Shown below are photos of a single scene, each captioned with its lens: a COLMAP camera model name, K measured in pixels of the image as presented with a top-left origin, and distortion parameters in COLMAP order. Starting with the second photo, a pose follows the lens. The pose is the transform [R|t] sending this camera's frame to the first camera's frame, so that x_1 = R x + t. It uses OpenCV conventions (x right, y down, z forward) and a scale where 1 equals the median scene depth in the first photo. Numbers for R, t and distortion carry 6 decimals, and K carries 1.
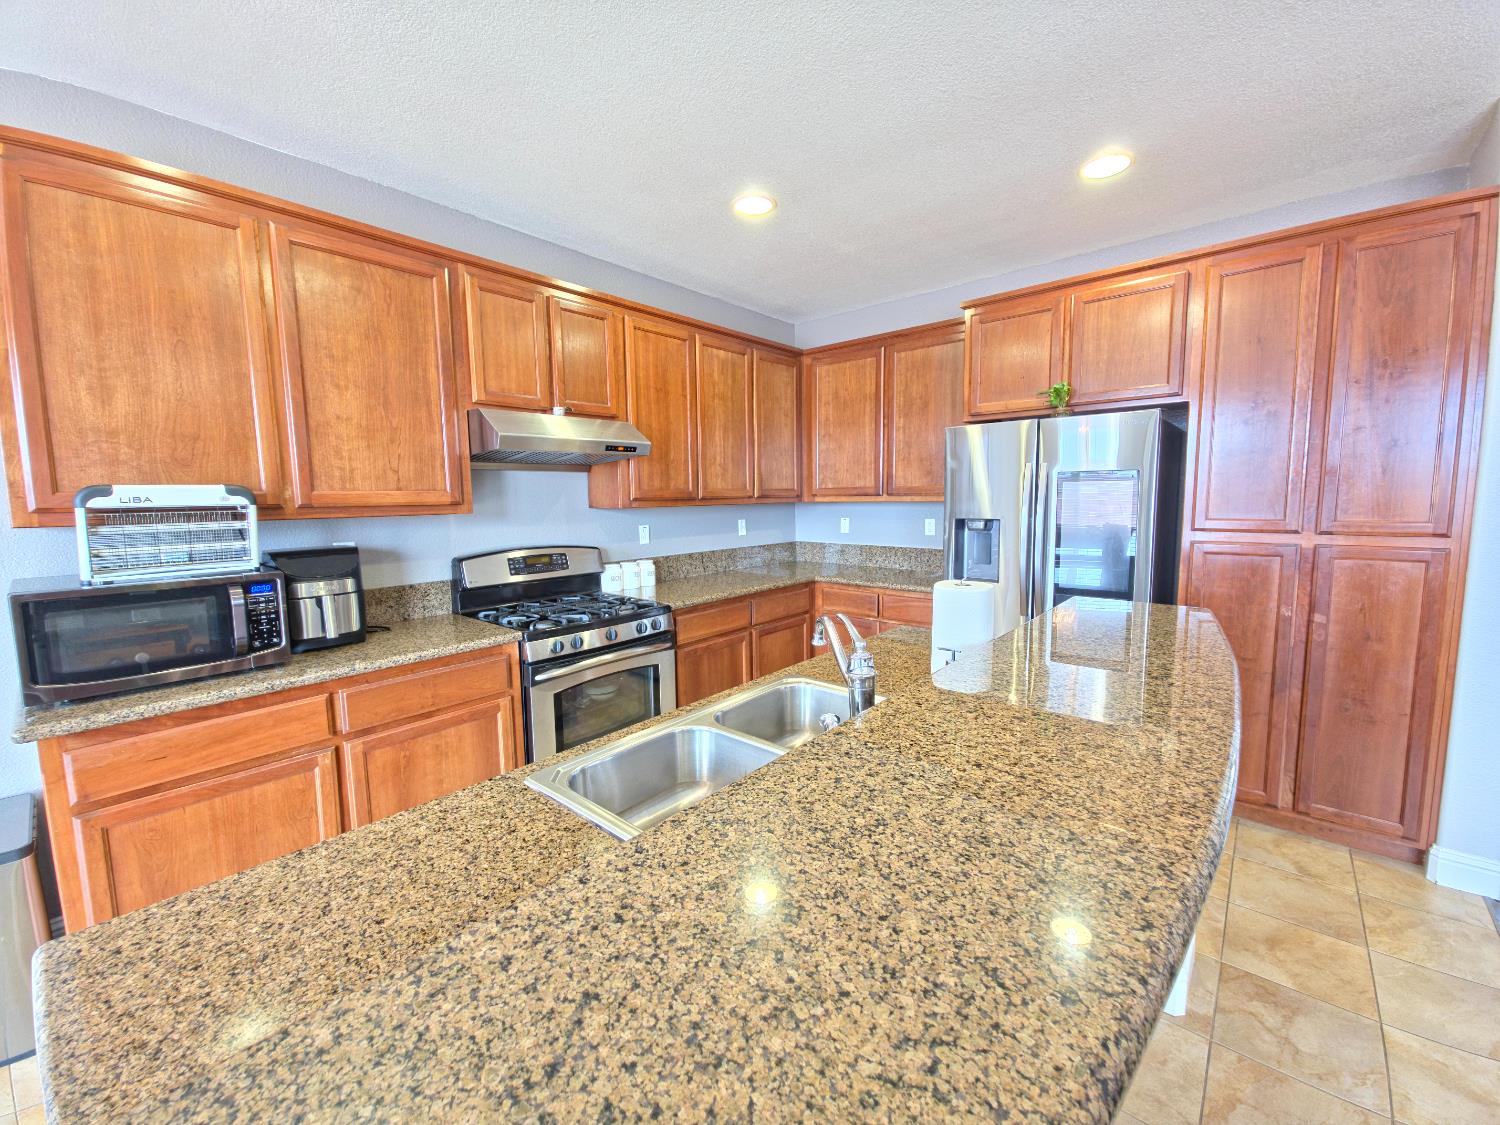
lens RADIAL K [[597.1, 0, 758.1], [0, 597.1, 555.6], [0, 0, 1]] dist [0.007153, -0.003827]
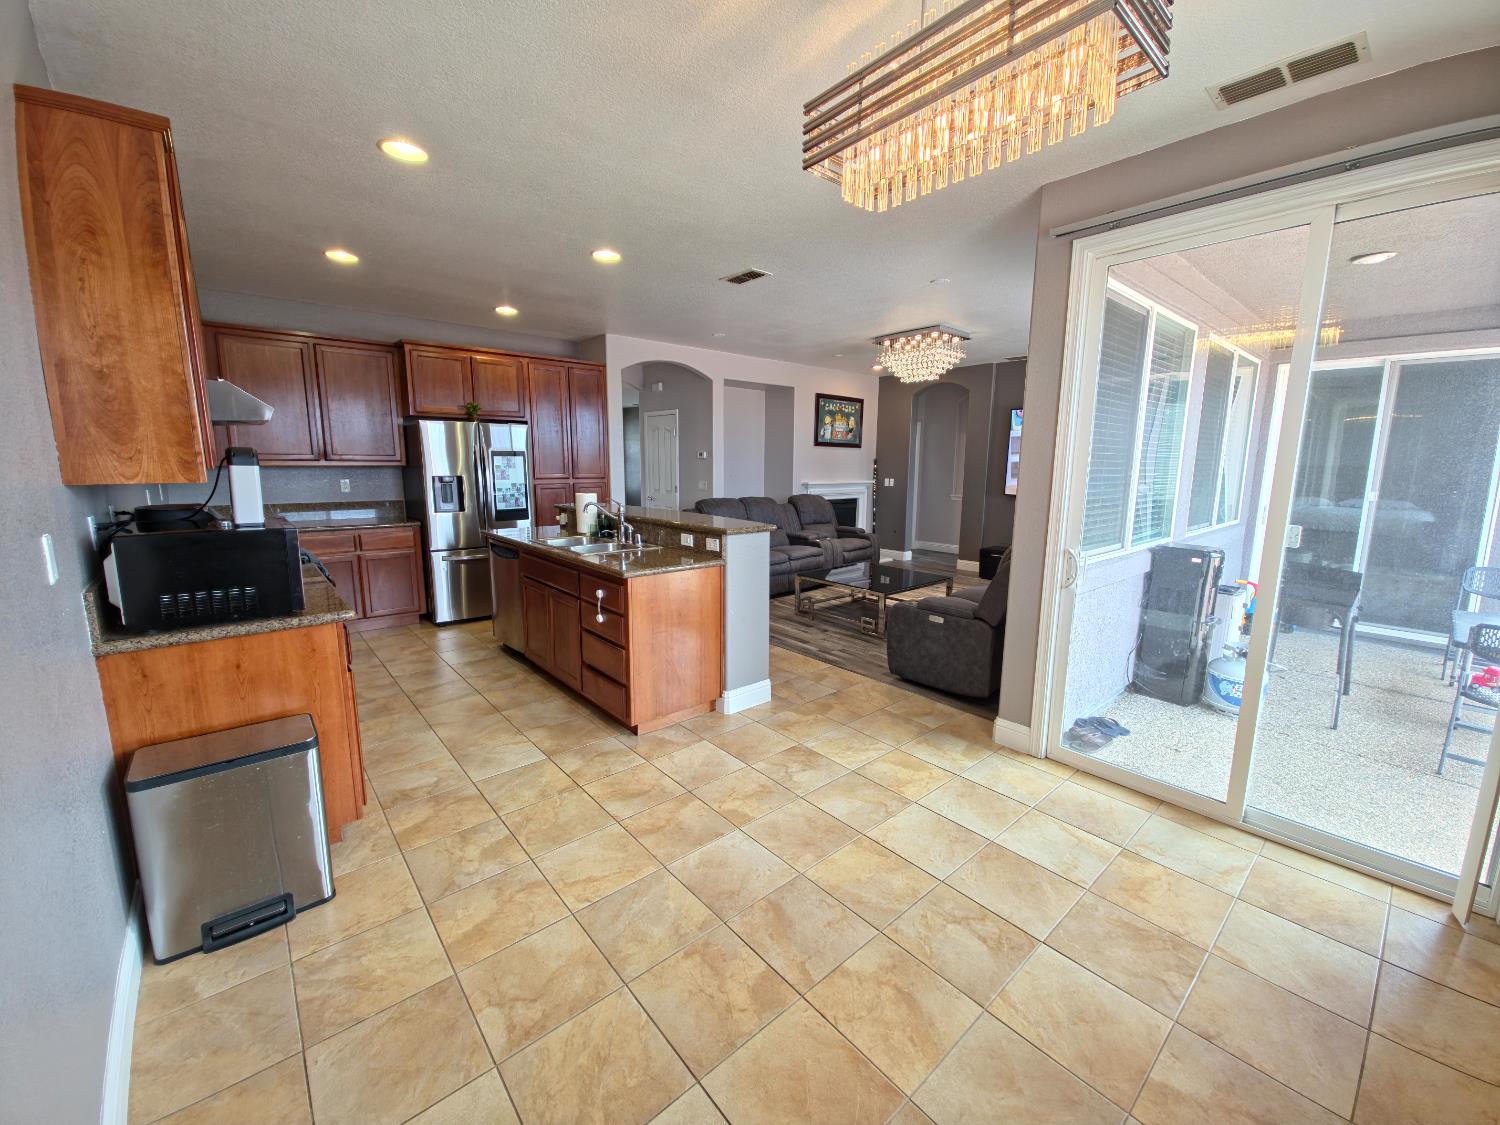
lens RADIAL K [[597.1, 0, 756.5], [0, 597.1, 555.4], [0, 0, 1]] dist [0.007153, -0.003827]
pose [[0.146931, -0.143624, 0.978664, -1.510843], [0.091329, 0.987146, 0.131157, 0.023334], [-0.984921, 0.070110, 0.158159, -0.167977]]
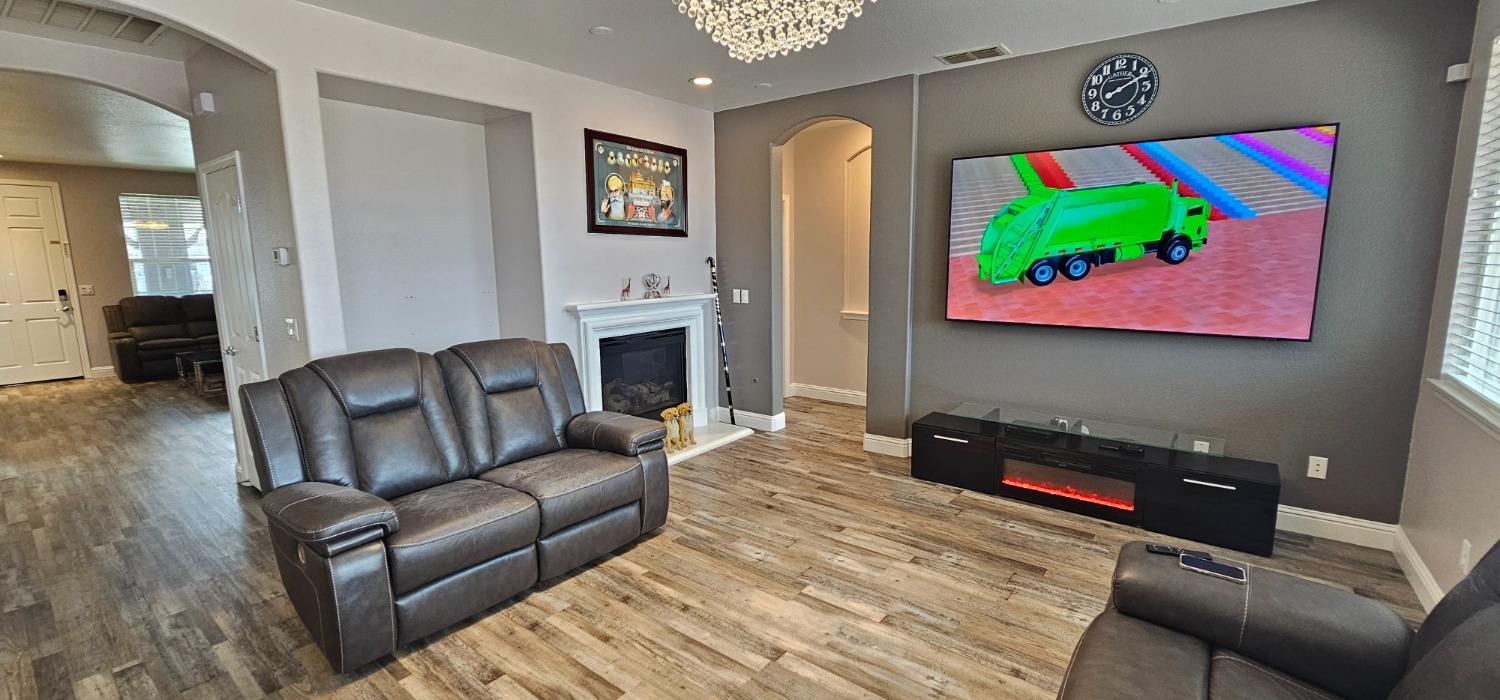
lens RADIAL K [[612.5, 0, 755.0], [0, 612.5, 351.0], [0, 0, 1]] dist [-0.005675, 0.001658]
pose [[-0.056741, -0.141869, 0.988258, 0.145430], [0.113795, 0.982483, 0.147574, 0.011194], [-0.991883, 0.120832, -0.039603, -0.367312]]
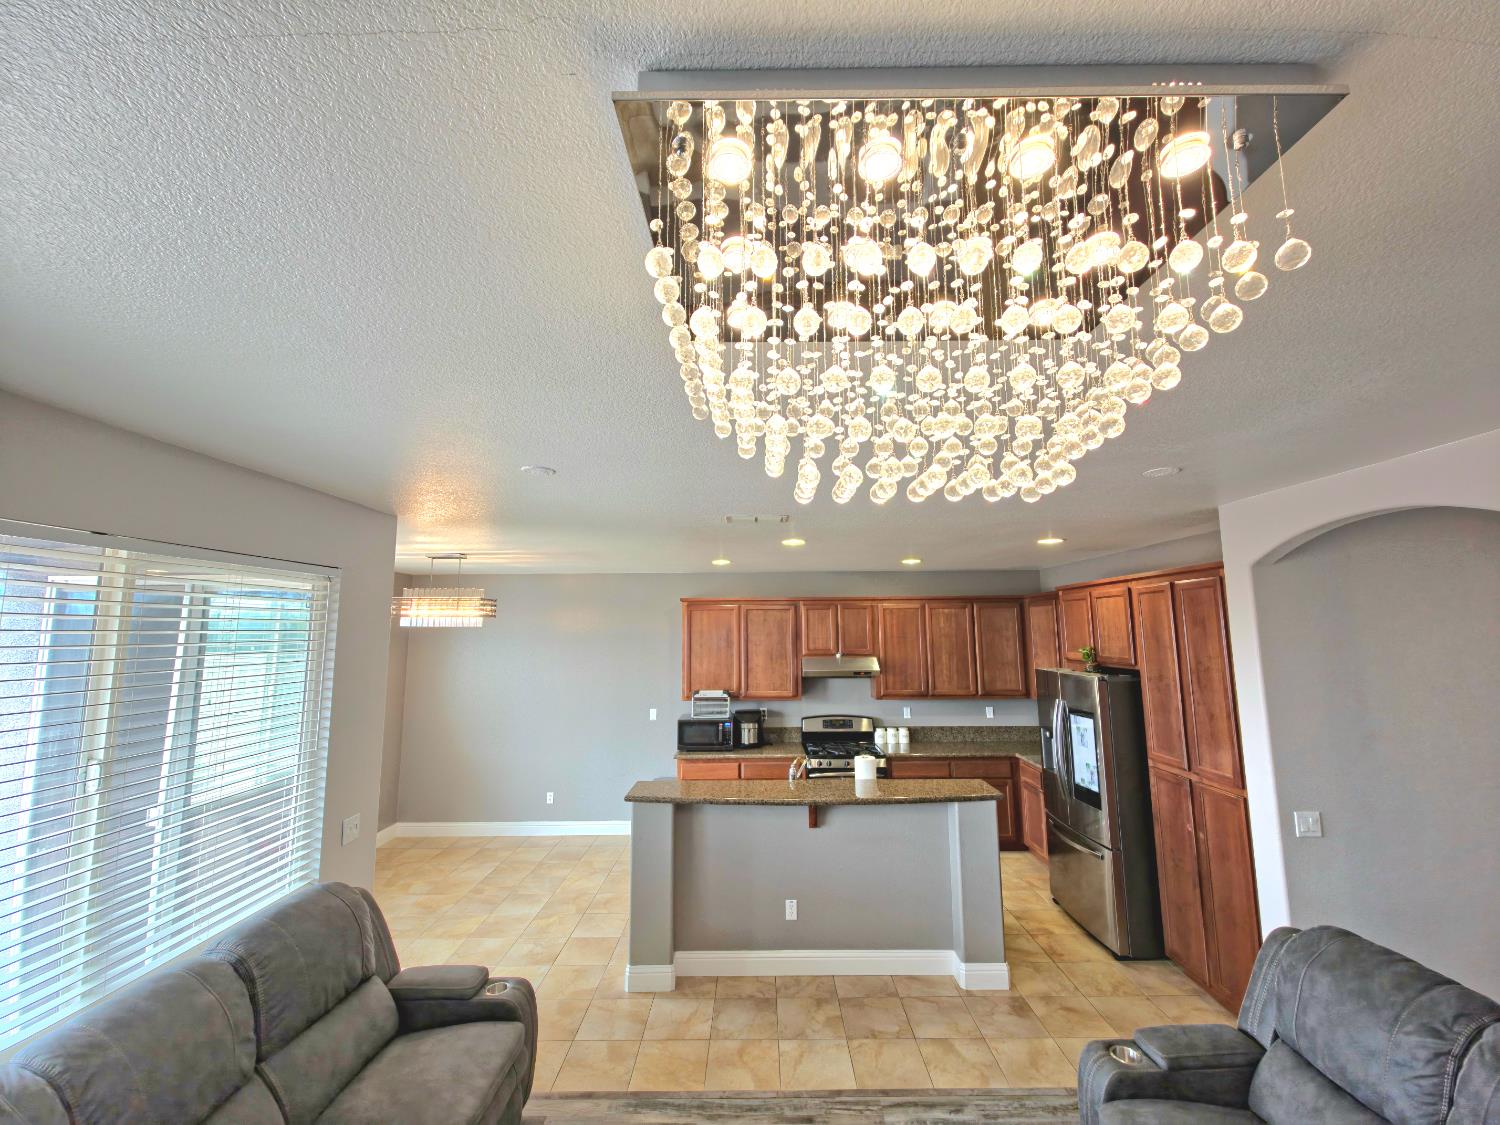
lens RADIAL K [[597.1, 0, 757.3], [0, 597.1, 555.3], [0, 0, 1]] dist [0.007153, -0.003827]
pose [[0.647211, -0.088868, -0.757113, 1.355940], [-0.079753, 0.979838, -0.183187, -0.198778], [0.758128, 0.178942, 0.627074, -0.795000]]
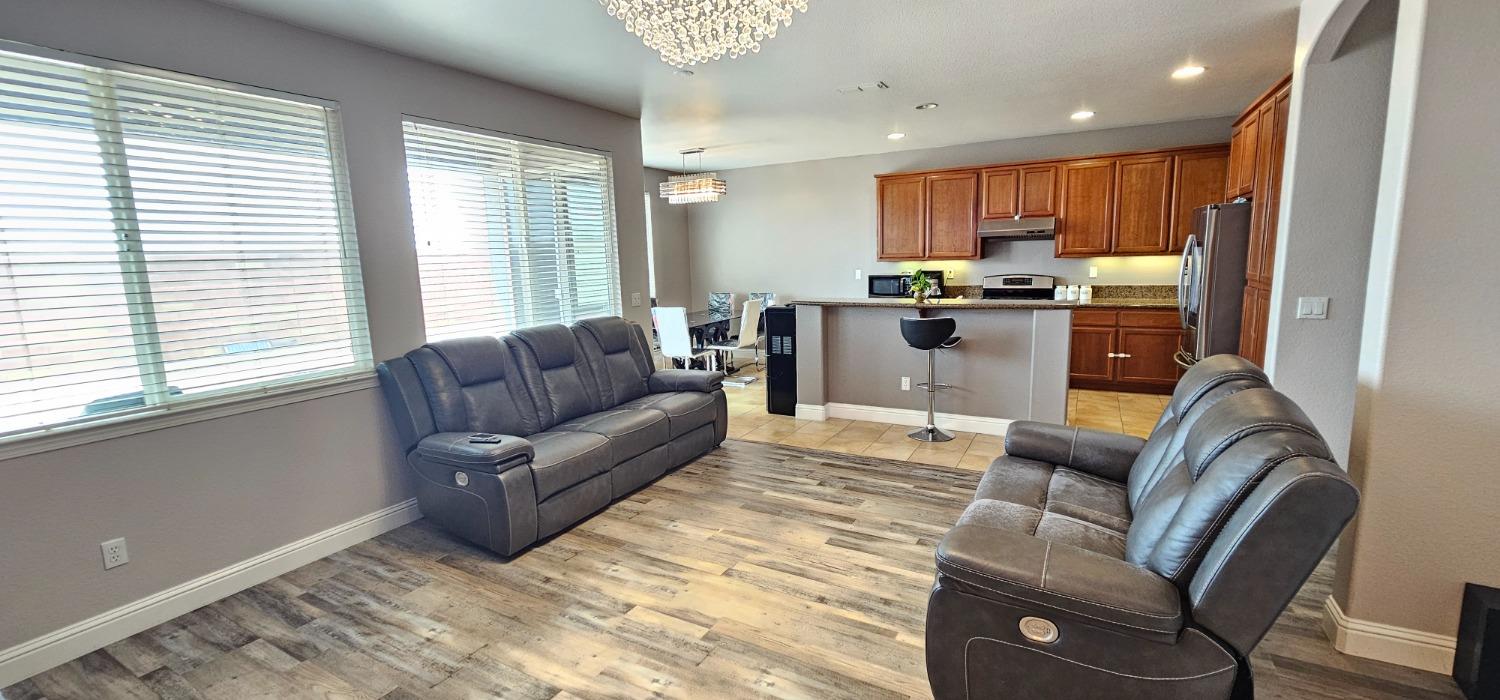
lens RADIAL K [[612.5, 0, 754.3], [0, 612.5, 346.1], [0, 0, 1]] dist [-0.005675, 0.001658]
pose [[0.206620, 0.153363, -0.966327, 2.168602], [-0.073595, 0.987277, 0.140951, 0.001228], [0.975650, 0.041993, 0.215278, -0.615343]]
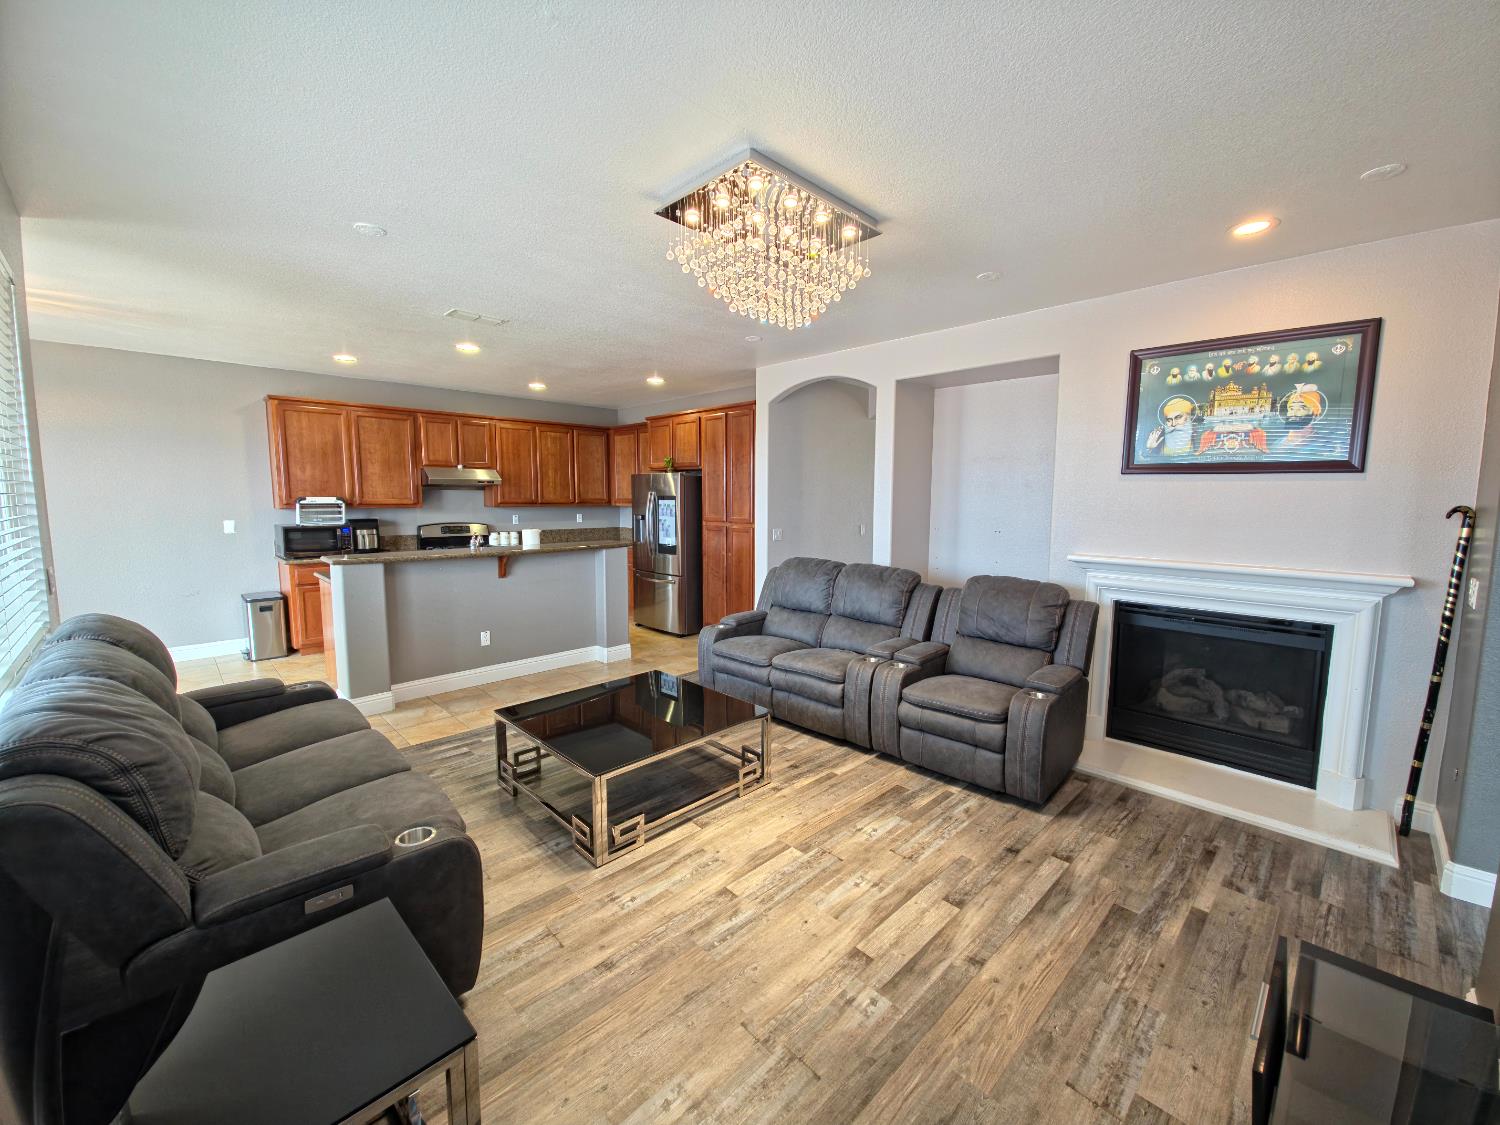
lens RADIAL K [[597.1, 0, 756.9], [0, 597.1, 556.4], [0, 0, 1]] dist [0.007153, -0.003827]
pose [[0.996863, 0.025787, -0.074830, 1.216674], [-0.025861, 0.999666, -0.000022, 0.106970], [0.074804, 0.001957, 0.997196, -1.536880]]
